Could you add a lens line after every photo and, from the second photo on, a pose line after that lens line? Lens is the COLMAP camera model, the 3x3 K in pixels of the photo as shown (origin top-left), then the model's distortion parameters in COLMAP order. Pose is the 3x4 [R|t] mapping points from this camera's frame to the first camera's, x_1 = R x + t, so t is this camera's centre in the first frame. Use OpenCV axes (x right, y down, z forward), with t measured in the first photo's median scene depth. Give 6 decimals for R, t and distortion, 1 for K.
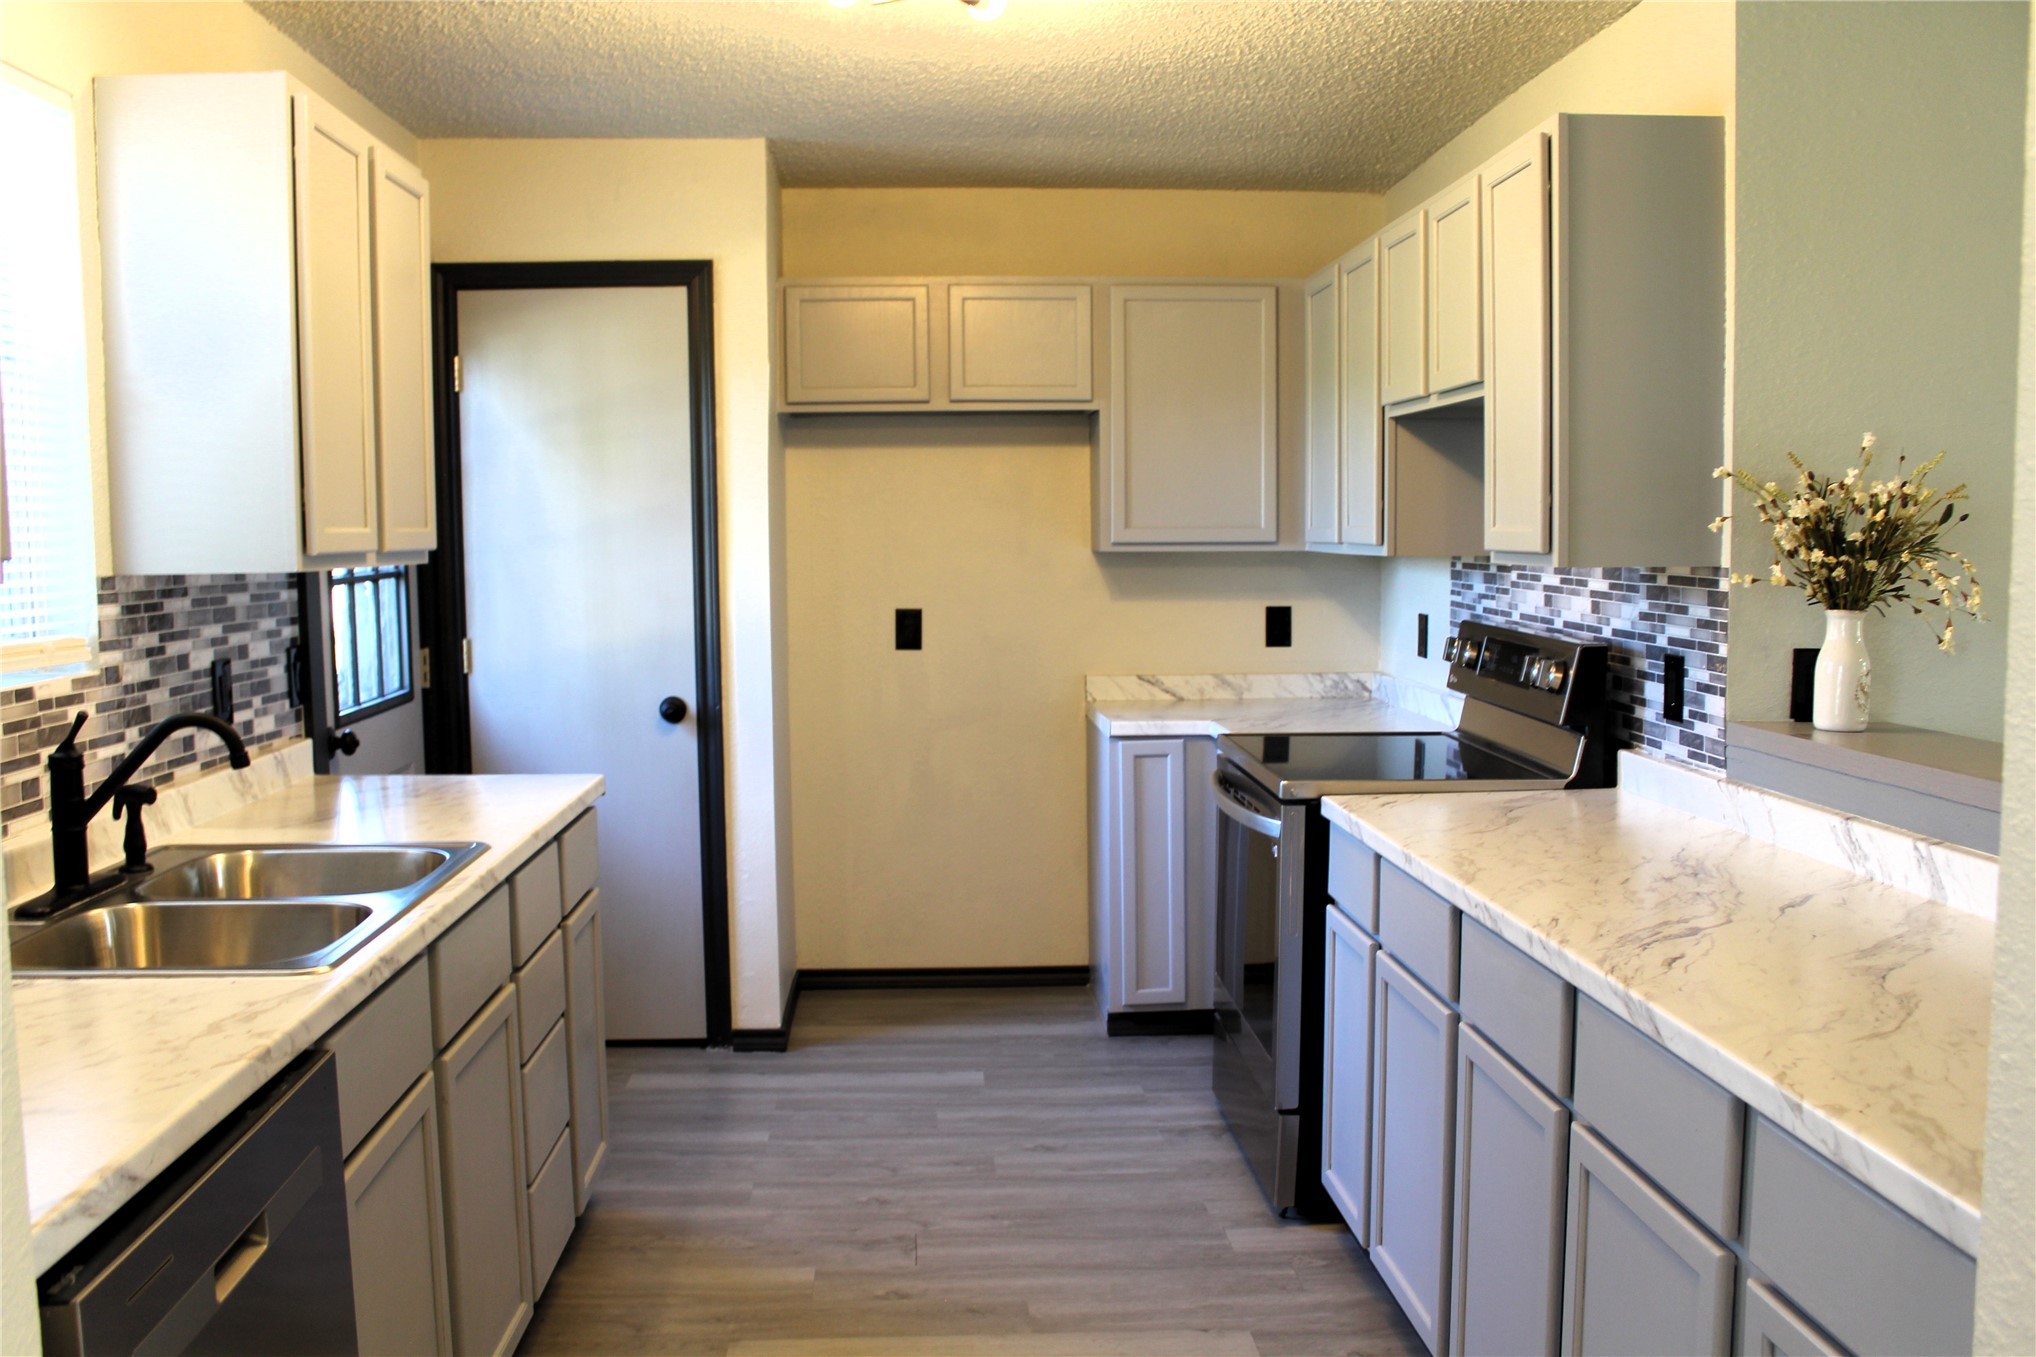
lens RADIAL K [[1732.1, 0, 983.1], [0, 1732.1, 680.4], [0, 0, 1]] dist [-0.162862, 0.142581]
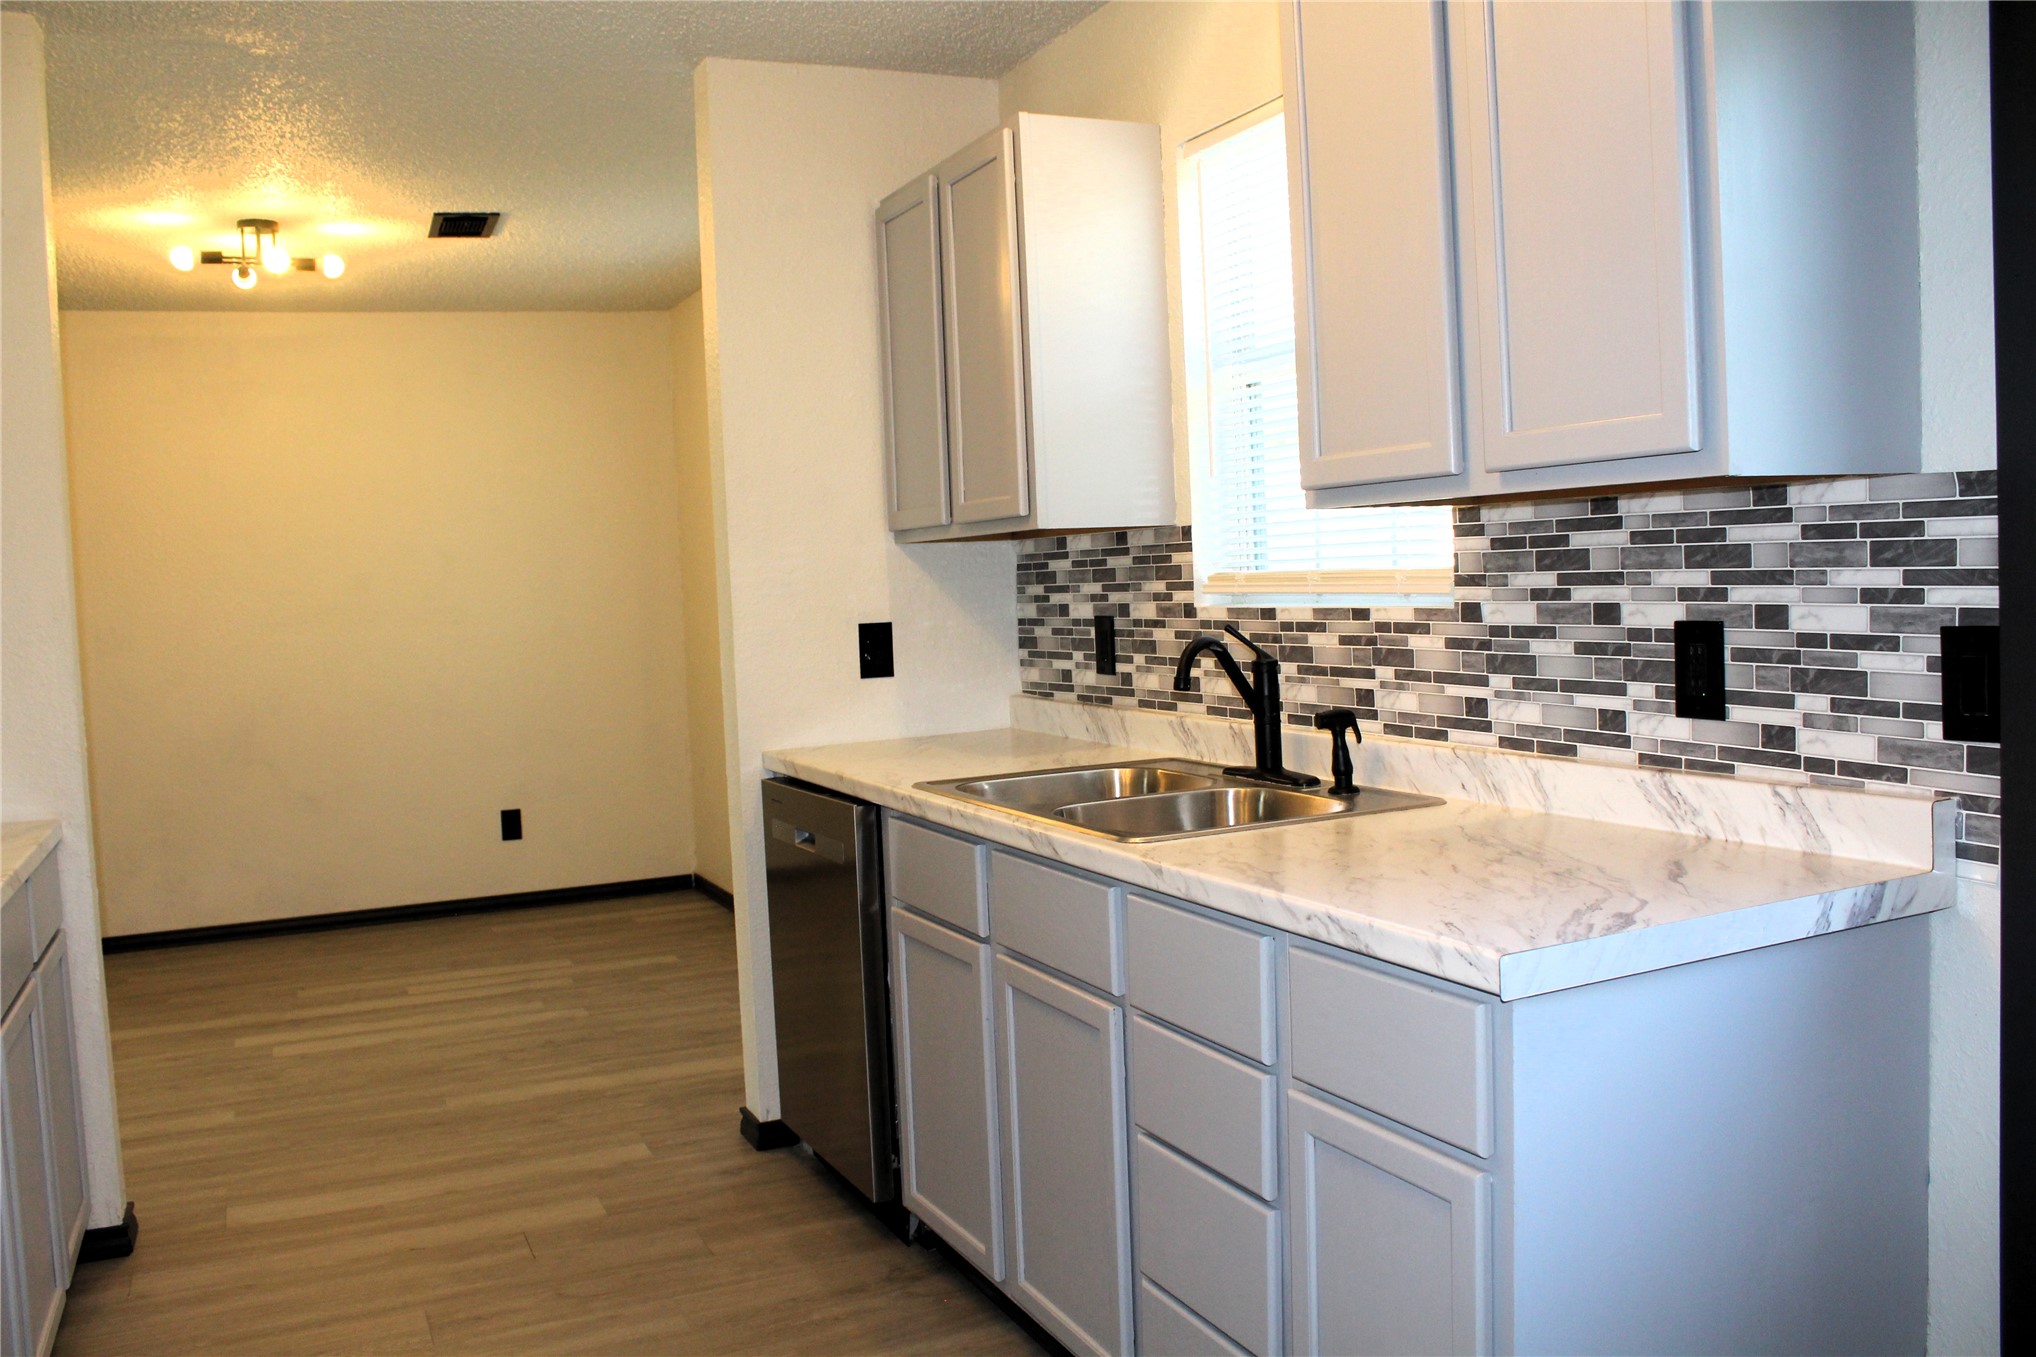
lens RADIAL K [[1700.0, 0, 986.4], [0, 1700.0, 674.7], [0, 0, 1]] dist [-0.166949, 0.144264]
pose [[-0.930851, 0.072669, -0.358100, 0.057305], [0.021677, 0.989281, 0.144406, -0.087363], [0.364756, 0.126658, -0.922448, 1.405104]]
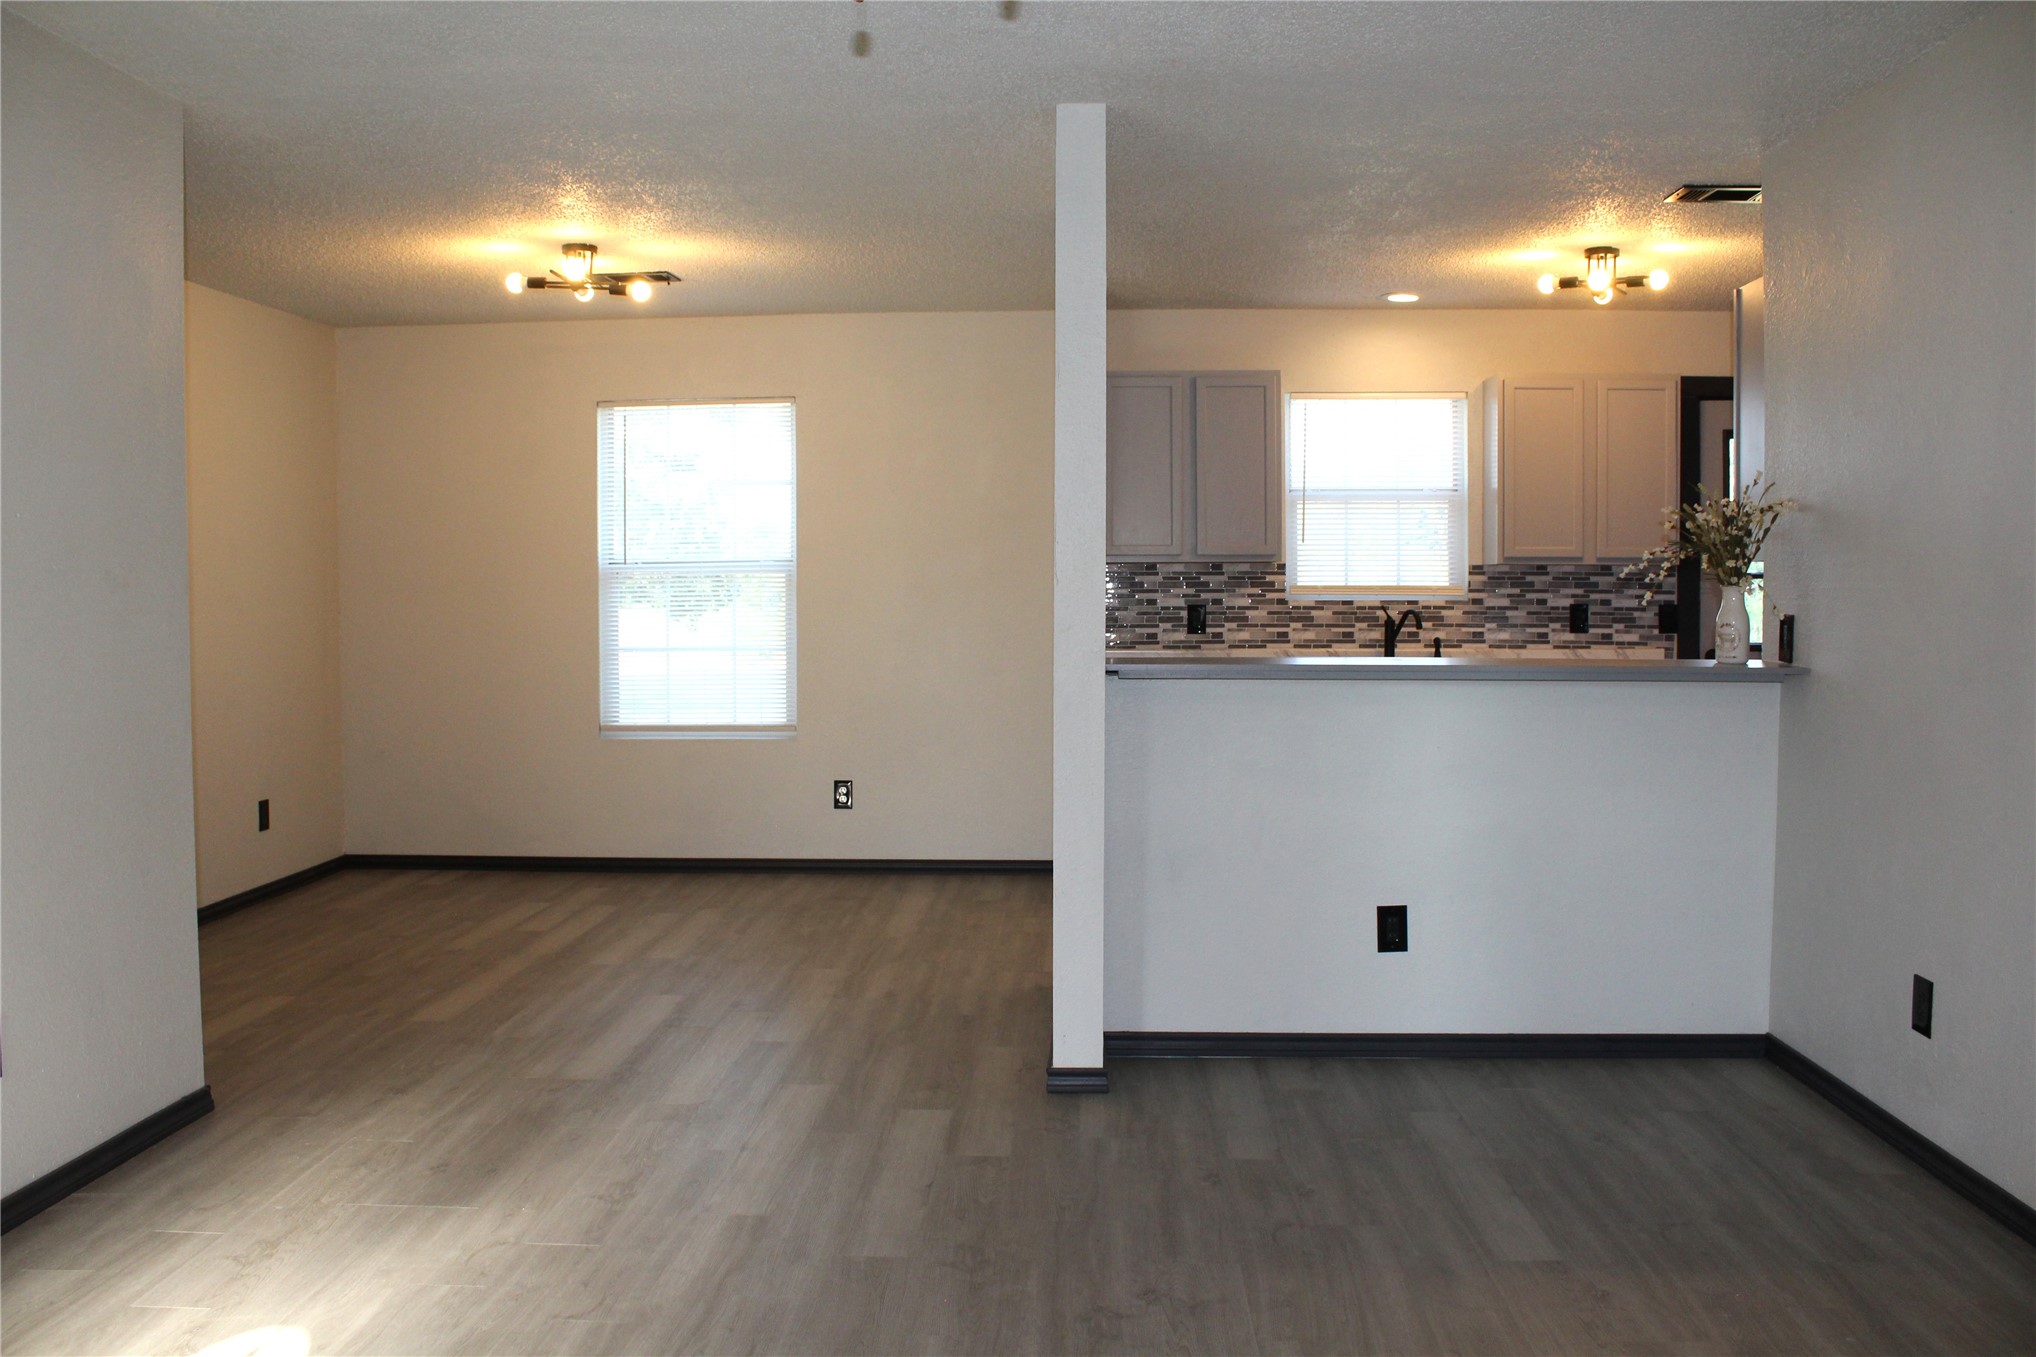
lens RADIAL K [[1700.0, 0, 986.4], [0, 1700.0, 674.7], [0, 0, 1]] dist [-0.166949, 0.144264]
pose [[-0.093335, 0.062697, -0.993659, 1.773548], [-0.083464, 0.994010, 0.070559, -0.008676], [0.992130, 0.089520, -0.087543, 0.367684]]
